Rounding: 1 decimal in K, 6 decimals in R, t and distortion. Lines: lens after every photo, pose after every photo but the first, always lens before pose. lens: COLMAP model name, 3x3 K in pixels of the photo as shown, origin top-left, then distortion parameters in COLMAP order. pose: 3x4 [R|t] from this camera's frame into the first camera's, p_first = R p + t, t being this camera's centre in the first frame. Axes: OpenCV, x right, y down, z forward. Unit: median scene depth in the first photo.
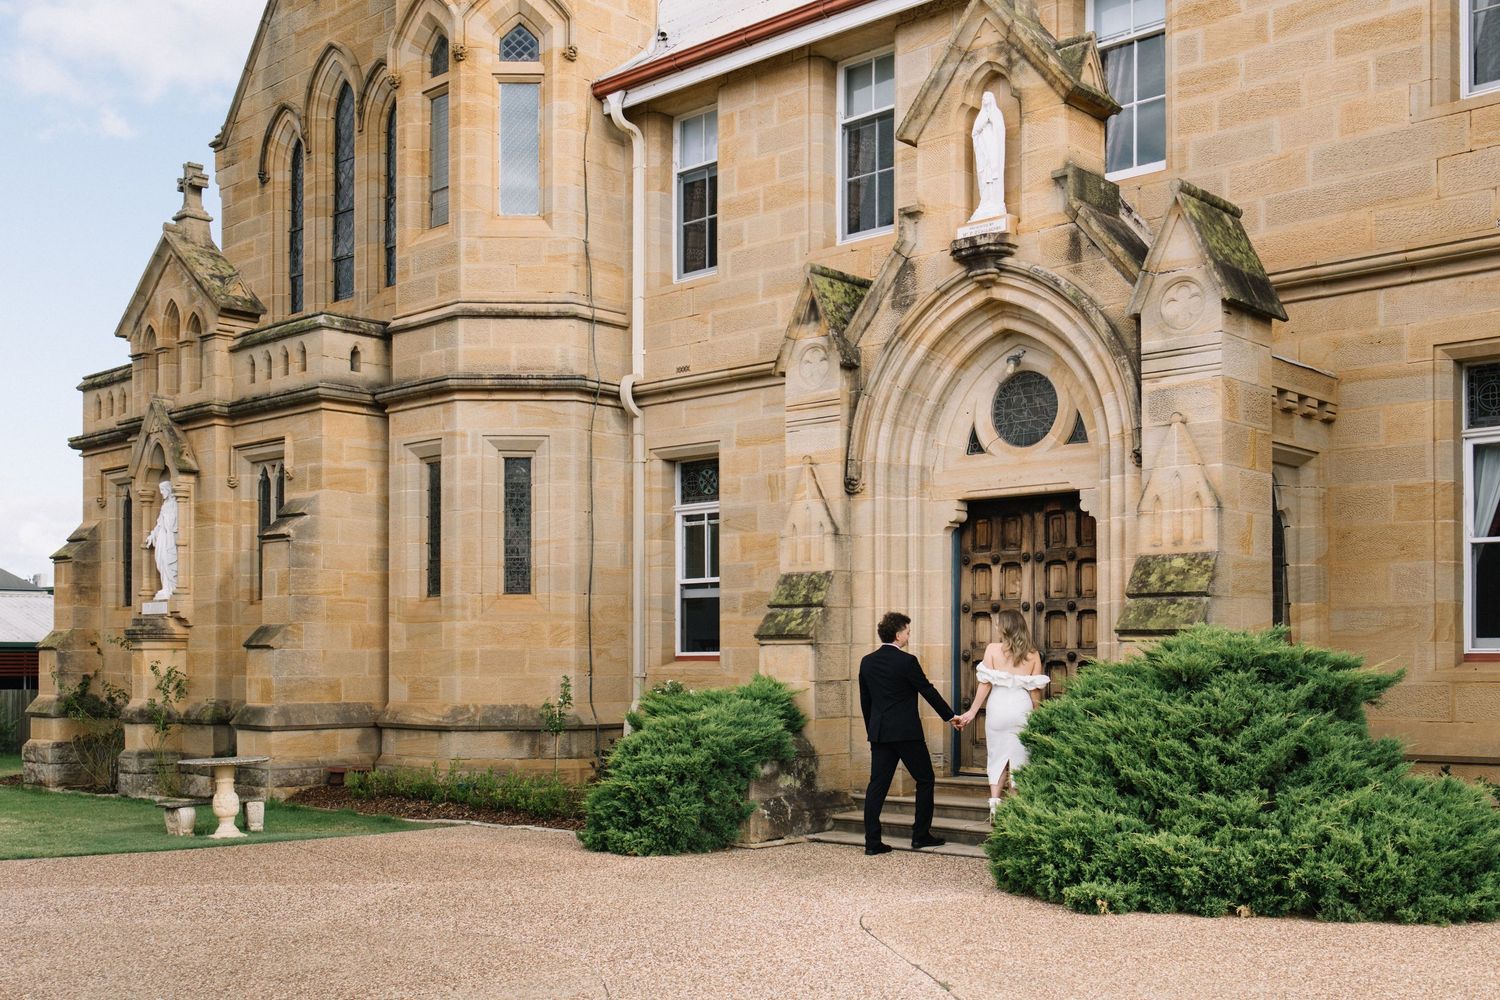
lens RADIAL K [[1512.4, 0, 755.6], [0, 1512.4, 642.6], [0, 0, 1]] dist [0.012610, -0.008574]
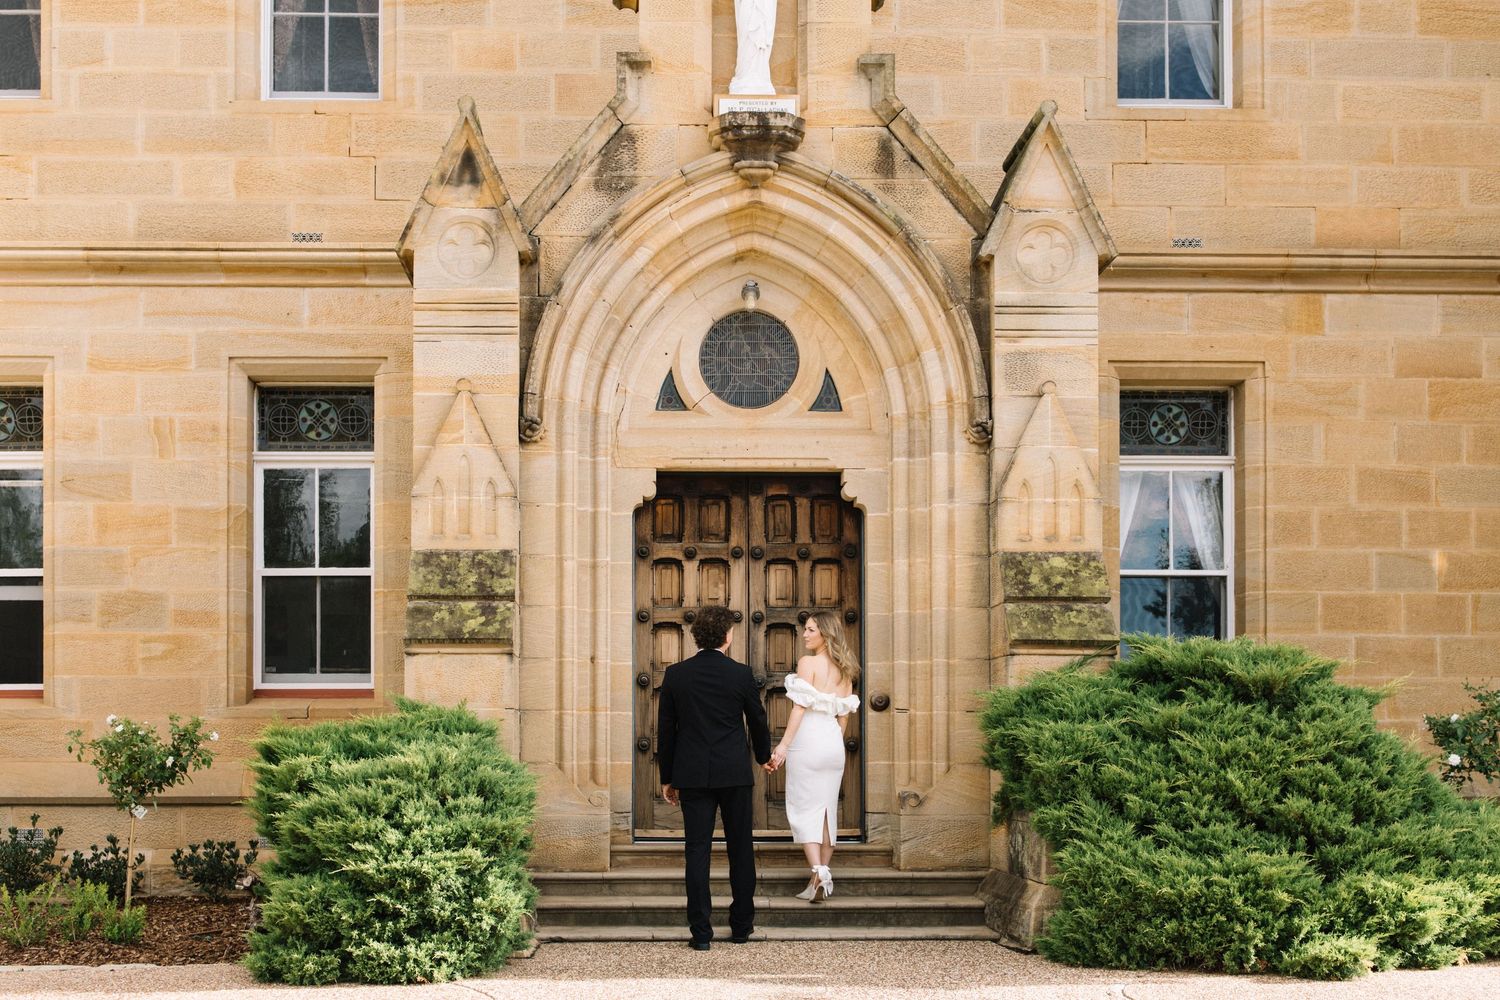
lens RADIAL K [[1629.5, 0, 640.6], [0, 1629.5, 747.8], [0, 0, 1]] dist [-0.043631, 0.100232]
pose [[0.736504, 0.004258, 0.676420, -0.411449], [-0.008242, 0.999962, 0.002679, 0.040414], [-0.676383, -0.007548, 0.736512, 0.419297]]
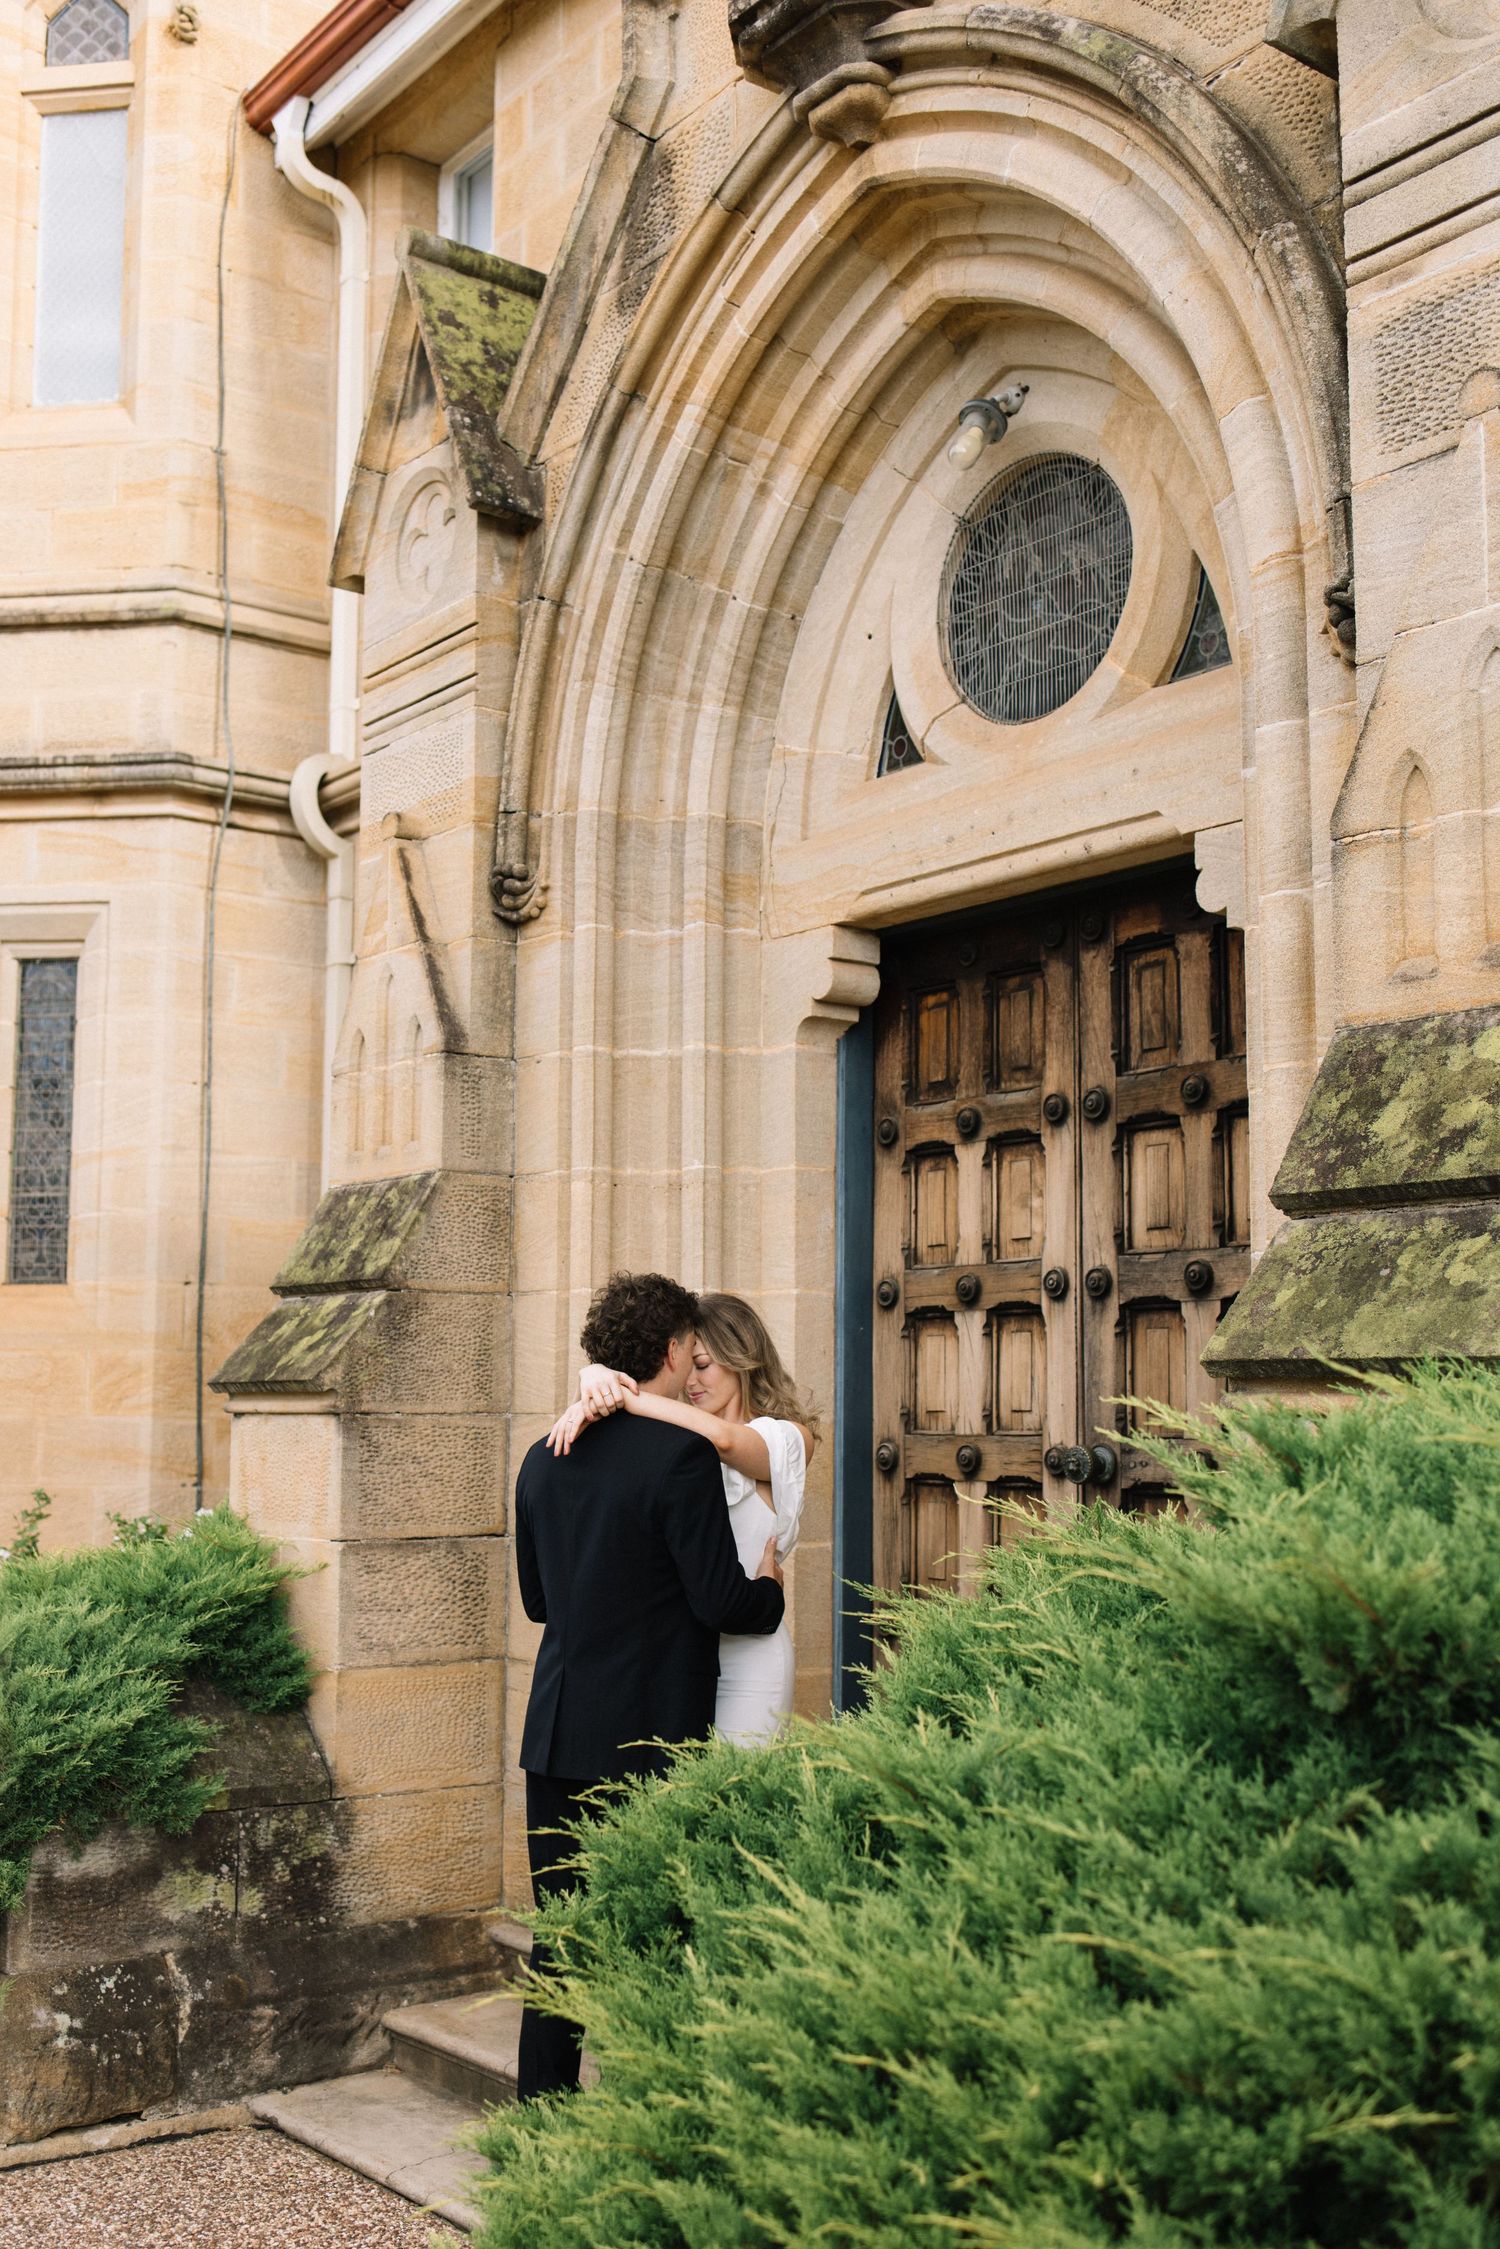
lens RADIAL K [[2337.5, 0, 710.8], [0, 2337.5, 1180.8], [0, 0, 1]] dist [0.007207, -0.013018]
pose [[0.983118, -0.011667, -0.182602, 0.192844], [-0.005531, 0.995614, -0.093395, -0.002166], [0.182891, 0.092828, 0.978741, 0.556701]]
